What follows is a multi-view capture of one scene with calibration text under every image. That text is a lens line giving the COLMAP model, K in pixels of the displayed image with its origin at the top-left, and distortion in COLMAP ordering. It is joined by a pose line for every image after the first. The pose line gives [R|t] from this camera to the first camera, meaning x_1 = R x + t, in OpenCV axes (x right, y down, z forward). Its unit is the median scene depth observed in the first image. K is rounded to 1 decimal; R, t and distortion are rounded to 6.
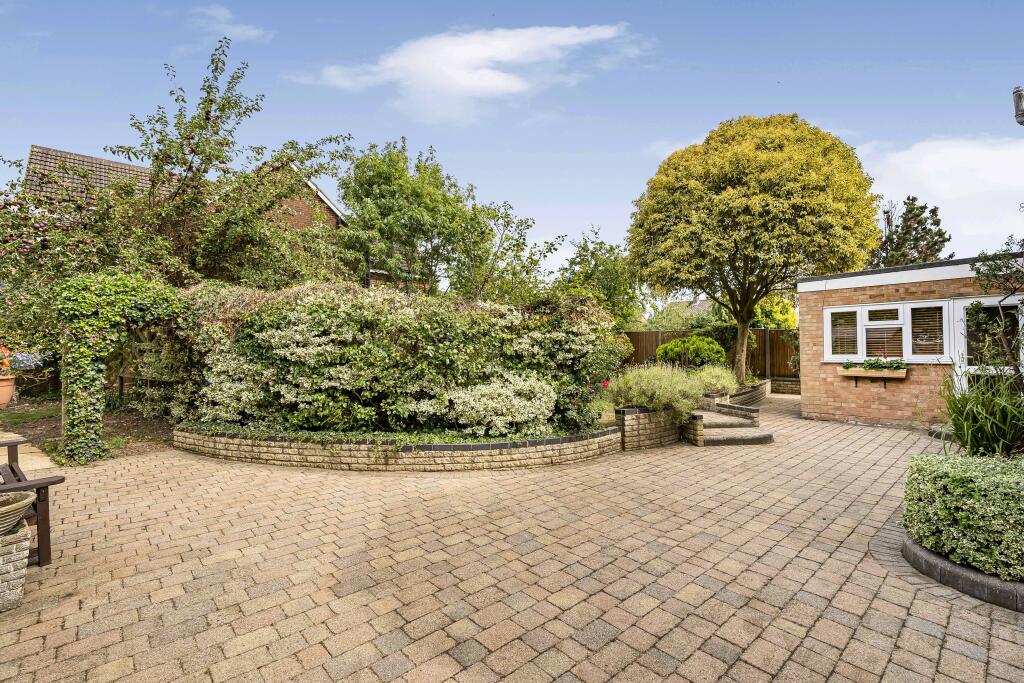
lens RADIAL K [[472.3, 0, 506.8], [0, 472.3, 337.2], [0, 0, 1]] dist [-0.002079, 0.001863]
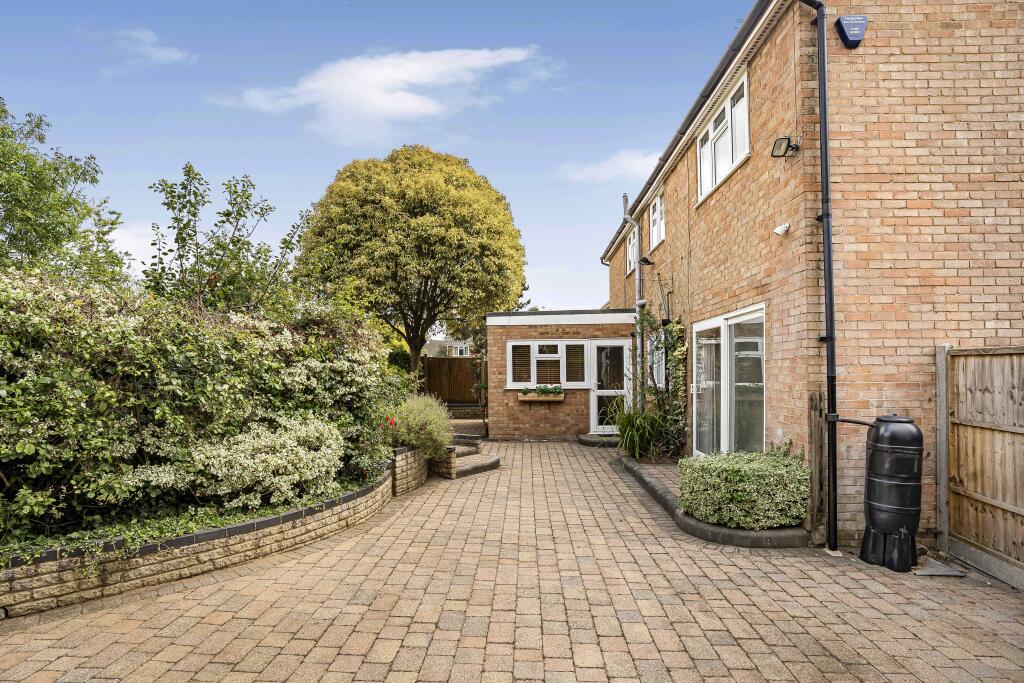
lens RADIAL K [[523.1, 0, 519.1], [0, 523.1, 363.8], [0, 0, 1]] dist [-0.045982, 0.012580]
pose [[0.684358, 0.013659, 0.729018, -0.321106], [-0.017500, 0.999844, -0.002305, -0.007748], [-0.728936, -0.011180, 0.684491, 0.185359]]
